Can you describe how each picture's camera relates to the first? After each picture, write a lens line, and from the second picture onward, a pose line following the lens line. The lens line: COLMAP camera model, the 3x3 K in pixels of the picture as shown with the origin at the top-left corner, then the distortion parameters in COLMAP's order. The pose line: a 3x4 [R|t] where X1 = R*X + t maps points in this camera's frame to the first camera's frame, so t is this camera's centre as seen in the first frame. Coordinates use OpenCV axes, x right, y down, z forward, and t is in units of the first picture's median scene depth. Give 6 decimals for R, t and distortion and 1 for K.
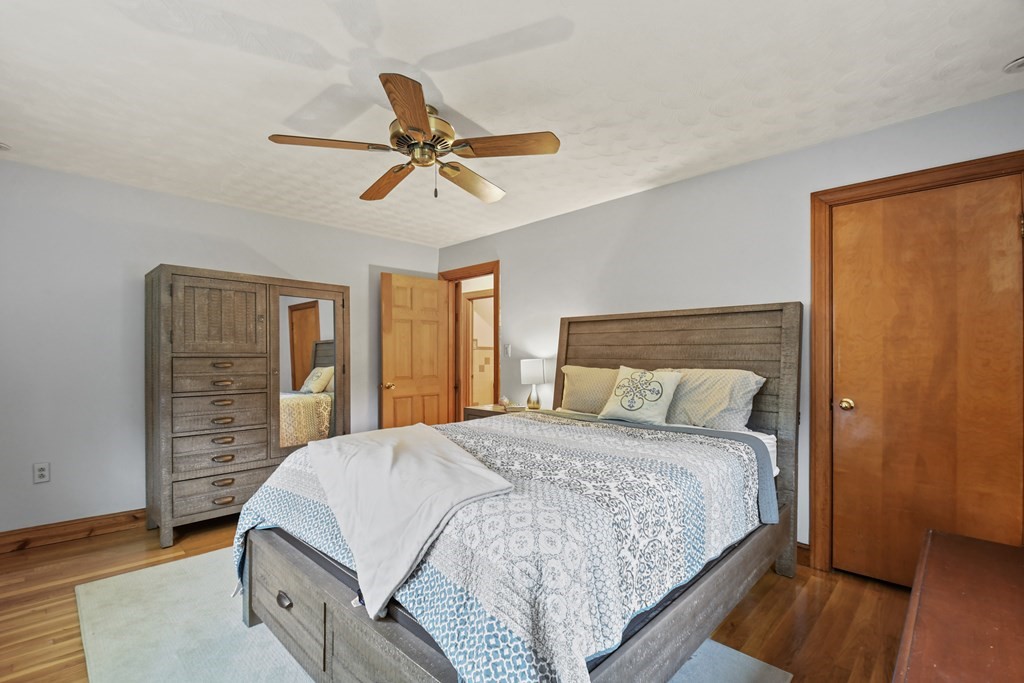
lens RADIAL K [[455.9, 0, 507.0], [0, 455.9, 352.1], [0, 0, 1]] dist [0.026821, -0.020657]
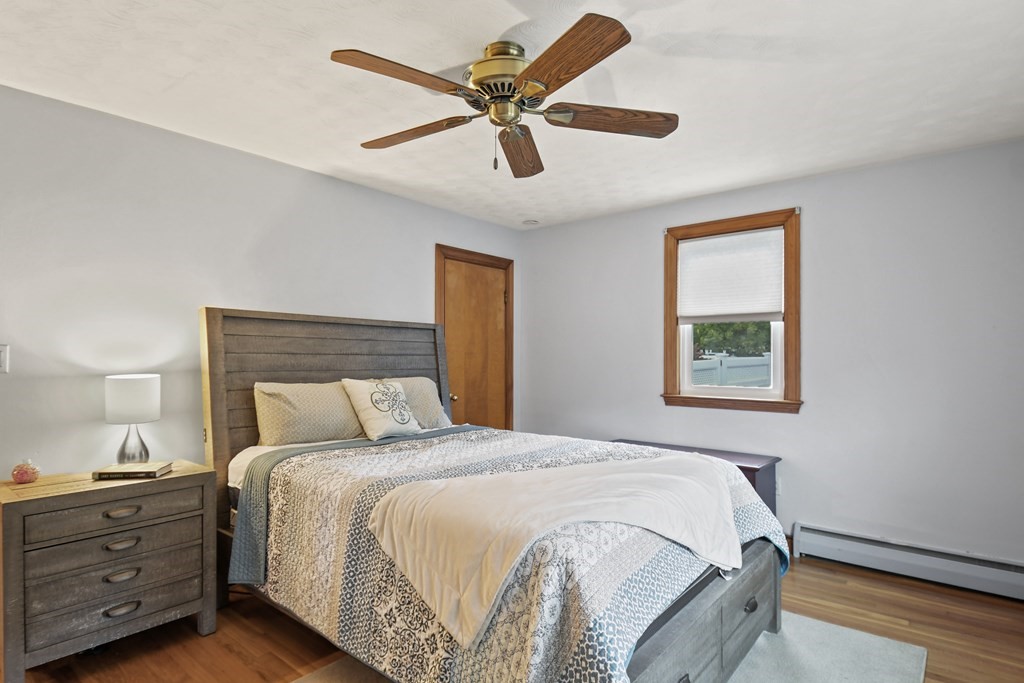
lens RADIAL K [[533.1, 0, 511.5], [0, 533.1, 354.4], [0, 0, 1]] dist [0.001224, 0.000040]
pose [[-0.084427, -0.001766, 0.996428, -0.851172], [-0.014264, 0.999898, 0.000564, -0.023272], [-0.996328, -0.014165, -0.084444, 0.847517]]
